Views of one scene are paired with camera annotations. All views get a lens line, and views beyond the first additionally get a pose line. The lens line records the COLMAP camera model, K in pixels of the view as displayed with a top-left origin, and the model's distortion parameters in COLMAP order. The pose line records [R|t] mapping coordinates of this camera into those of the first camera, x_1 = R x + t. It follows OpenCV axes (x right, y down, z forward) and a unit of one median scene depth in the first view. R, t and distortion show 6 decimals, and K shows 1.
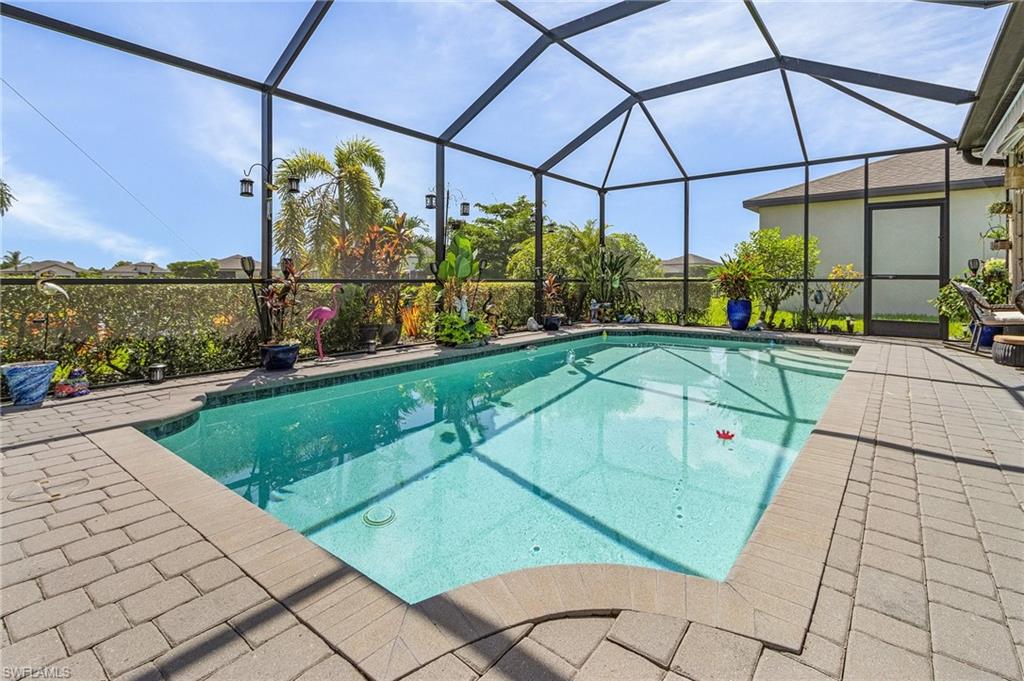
lens RADIAL K [[486.3, 0, 510.3], [0, 486.3, 272.5], [0, 0, 1]] dist [-0.000898, -0.000398]
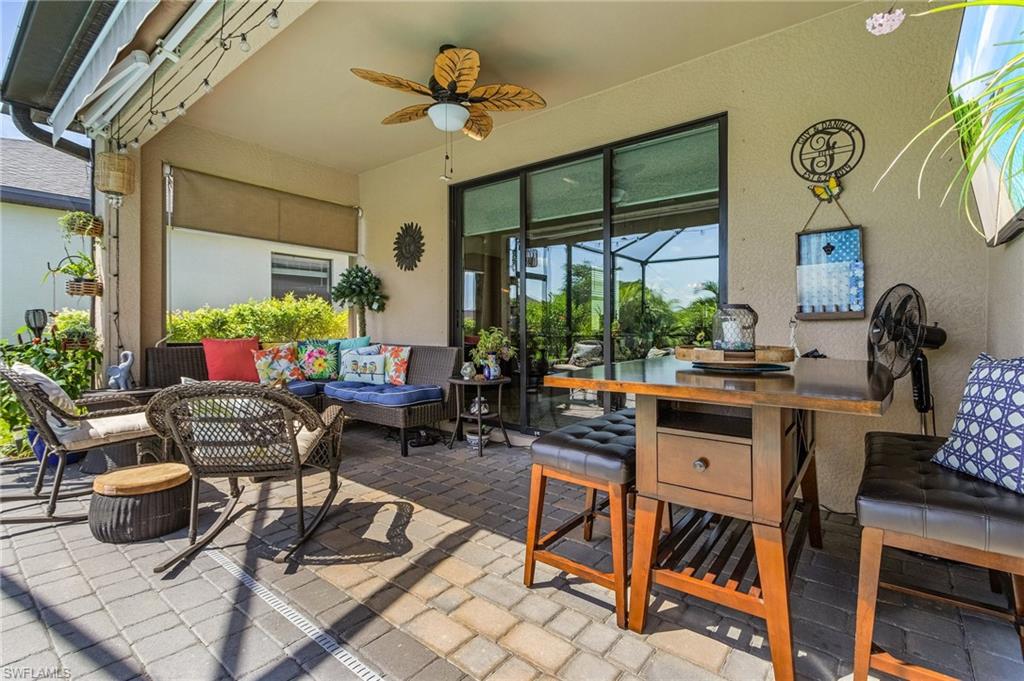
lens RADIAL K [[461.3, 0, 512.0], [0, 461.3, 340.5], [0, 0, 1]] dist [0.000220, -0.000194]
pose [[-0.011809, -0.022812, 0.999670, 0.424368], [-0.024867, 0.999437, 0.022513, -0.016892], [-0.999621, -0.024593, -0.012370, 0.465939]]
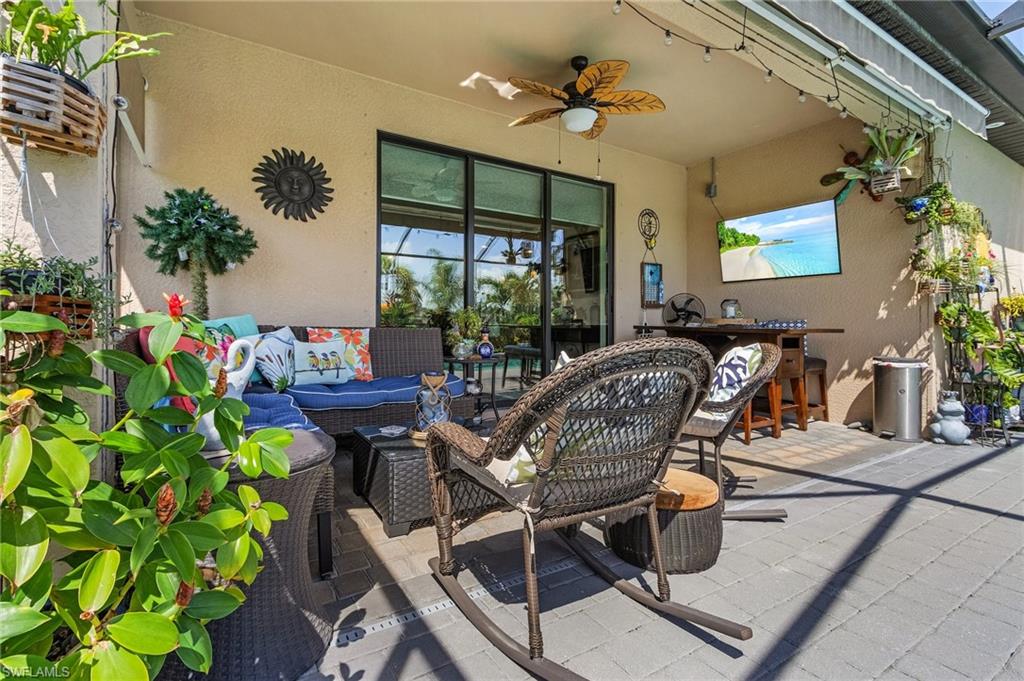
lens RADIAL K [[472.5, 0, 519.3], [0, 472.5, 331.3], [0, 0, 1]] dist [0.000166, -0.000212]
pose [[-0.947696, 0.008860, 0.319050, 0.772163], [0.001406, 0.999721, -0.023584, 0.025366], [-0.319170, -0.021902, -0.947444, 1.029545]]
